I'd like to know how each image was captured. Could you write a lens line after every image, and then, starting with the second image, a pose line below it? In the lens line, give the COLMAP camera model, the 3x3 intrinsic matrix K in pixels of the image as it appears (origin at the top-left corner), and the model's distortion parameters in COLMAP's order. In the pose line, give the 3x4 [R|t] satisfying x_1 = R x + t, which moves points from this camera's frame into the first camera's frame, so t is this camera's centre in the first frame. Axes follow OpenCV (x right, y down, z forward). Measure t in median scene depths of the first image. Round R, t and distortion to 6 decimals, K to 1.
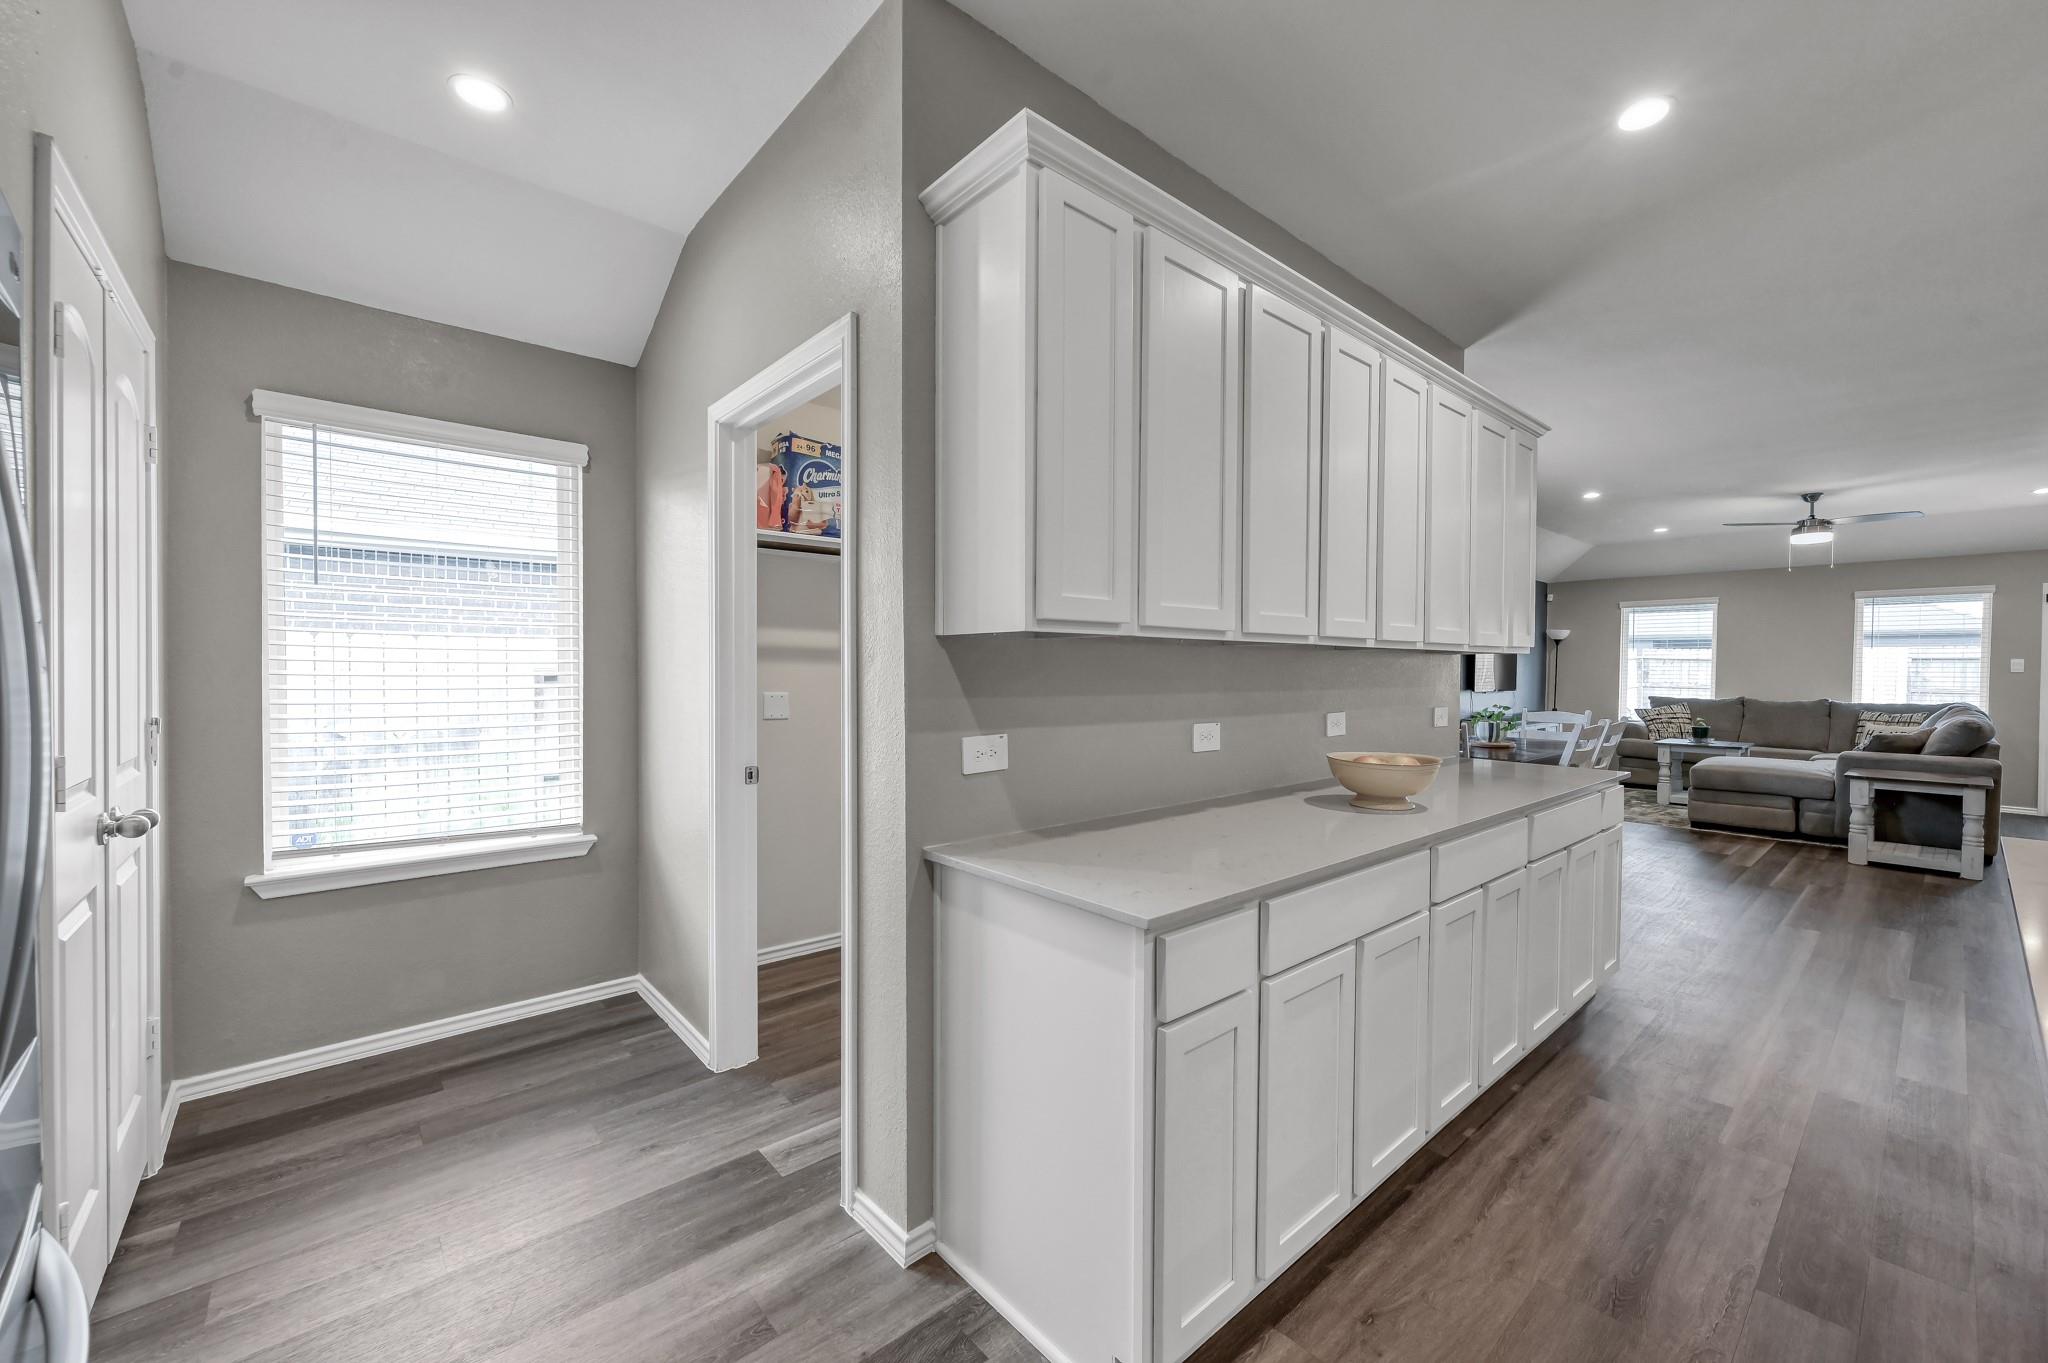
lens RADIAL K [[800.8, 0, 1032.4], [0, 800.8, 682.1], [0, 0, 1]] dist [0.002637, 0.000272]
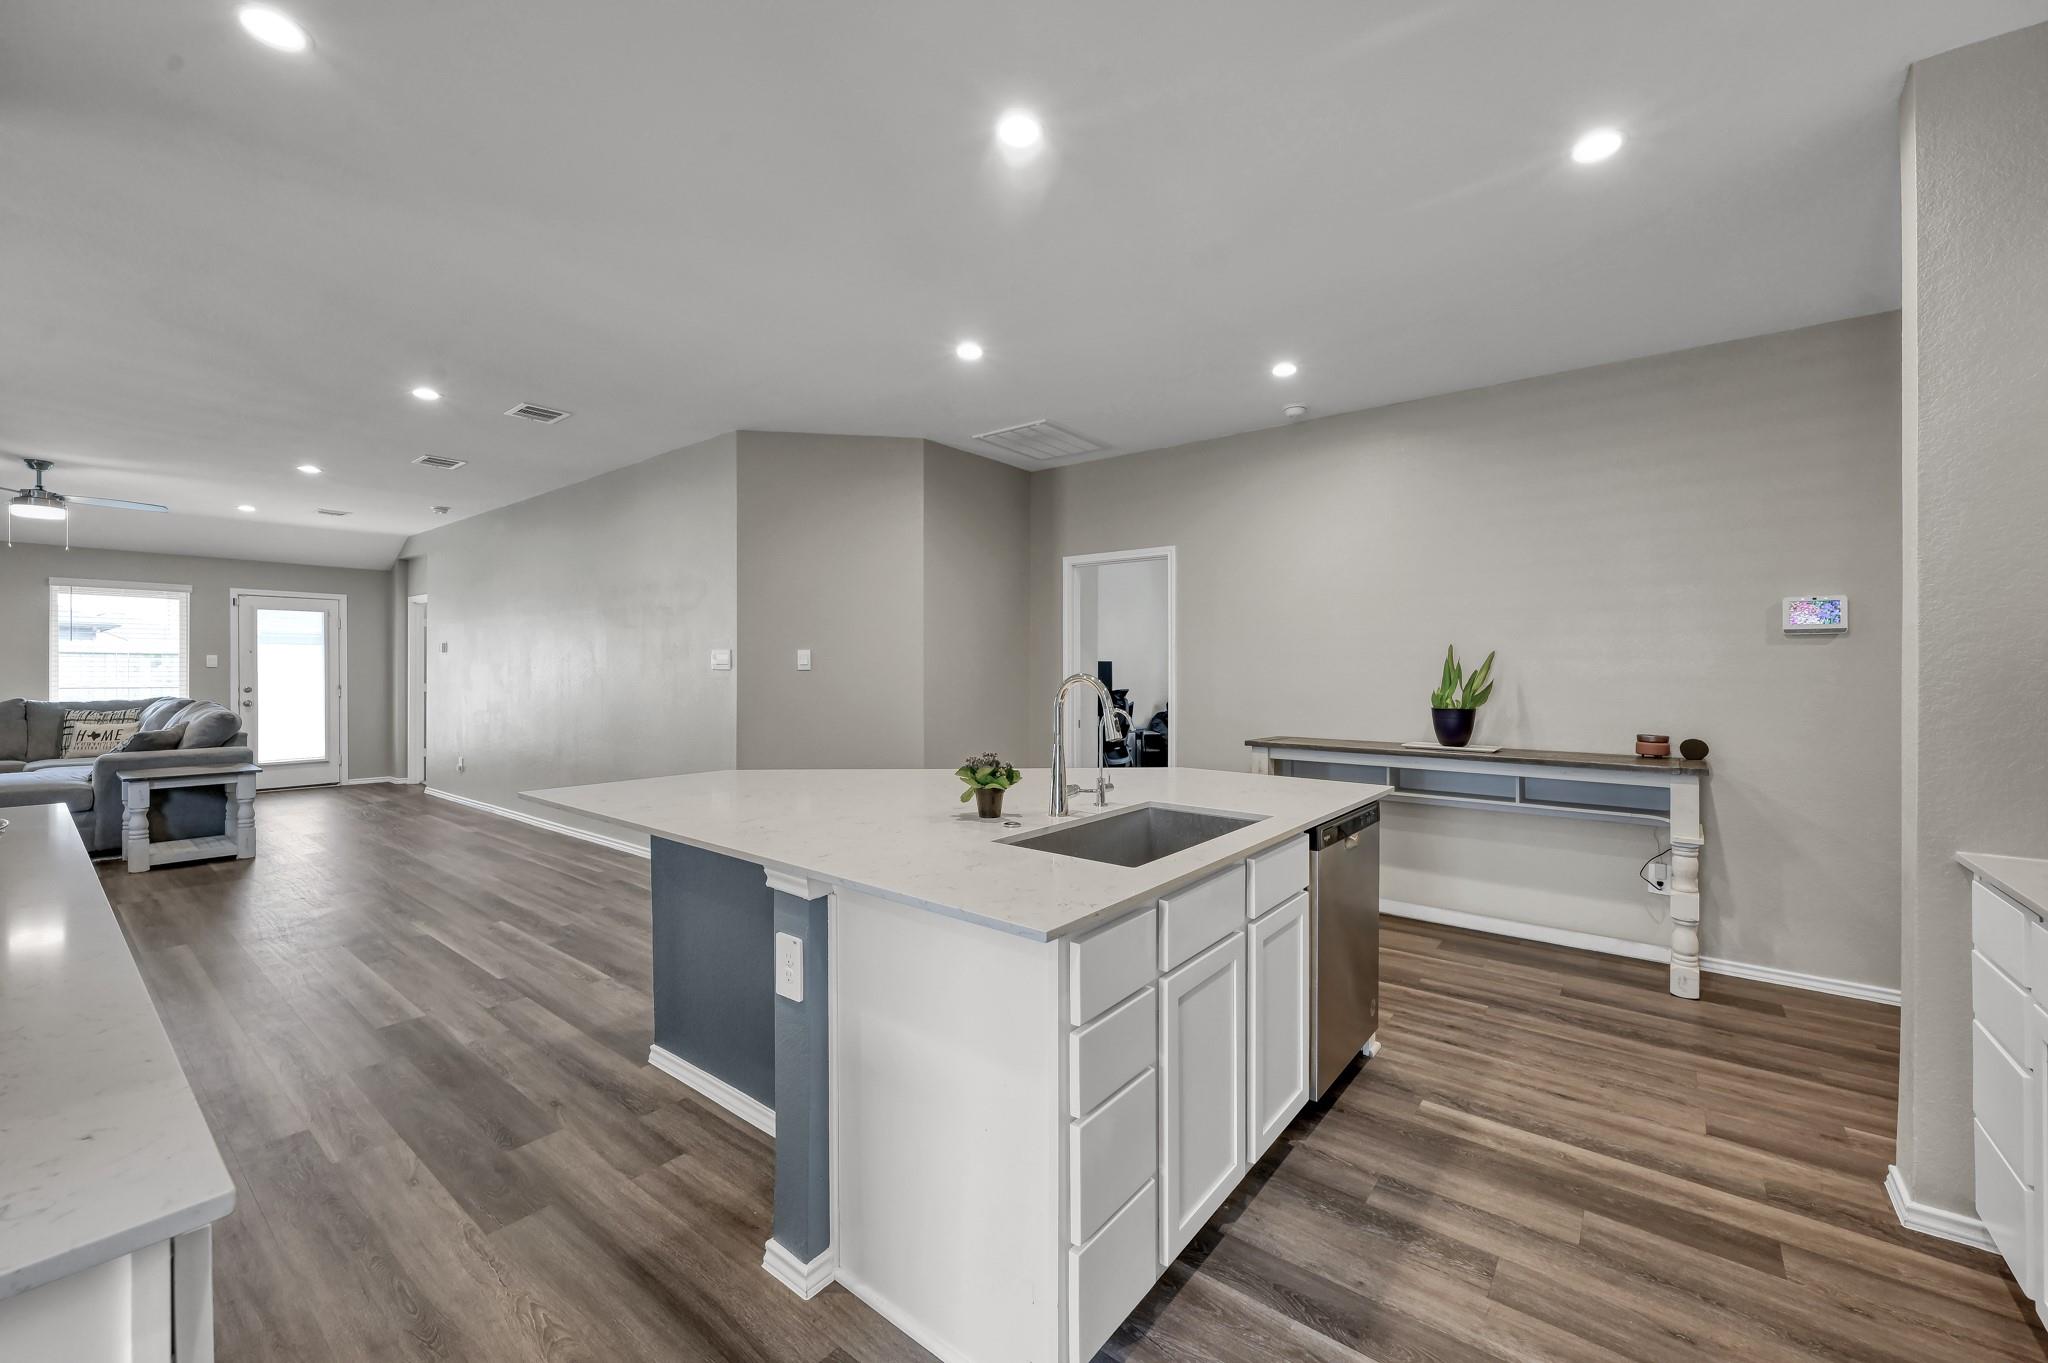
lens RADIAL K [[815.6, 0, 1030.2], [0, 815.6, 669.9], [0, 0, 1]] dist [-0.000594, -0.000138]
pose [[-0.180977, -0.007408, 0.983459, -0.089430], [0.014870, 0.999837, 0.010268, -0.003943], [-0.983375, 0.016483, -0.180838, 0.129528]]
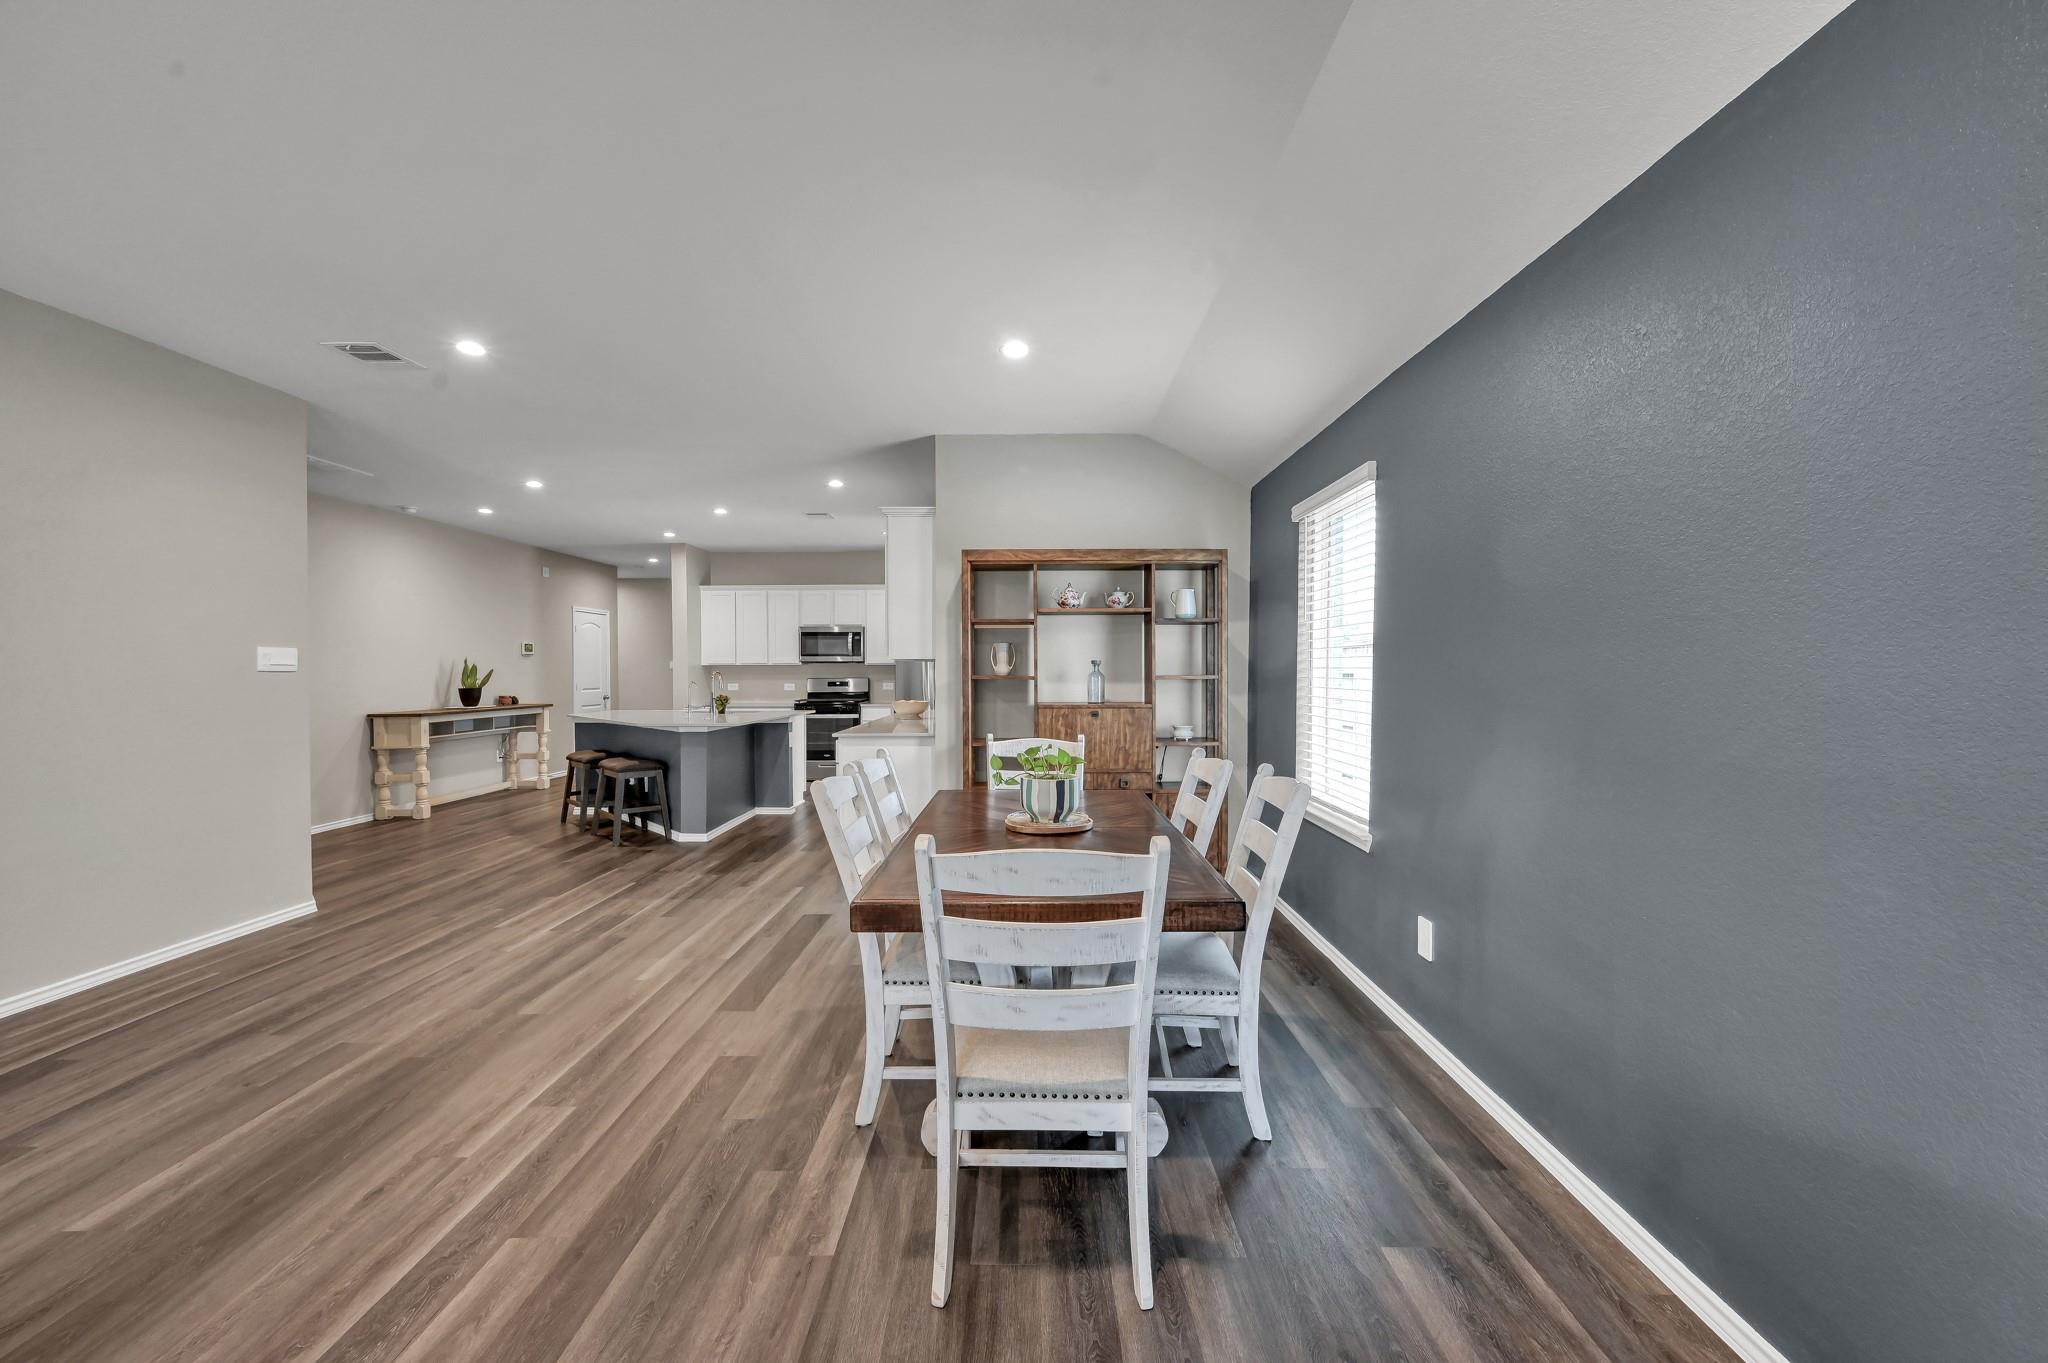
lens RADIAL K [[815.6, 0, 1030.2], [0, 815.6, 669.9], [0, 0, 1]] dist [-0.000594, -0.000138]
pose [[-0.657064, -0.005298, -0.753816, 0.911625], [-0.019295, 0.999766, 0.009792, -0.020513], [0.753587, 0.020979, -0.657013, 1.252489]]
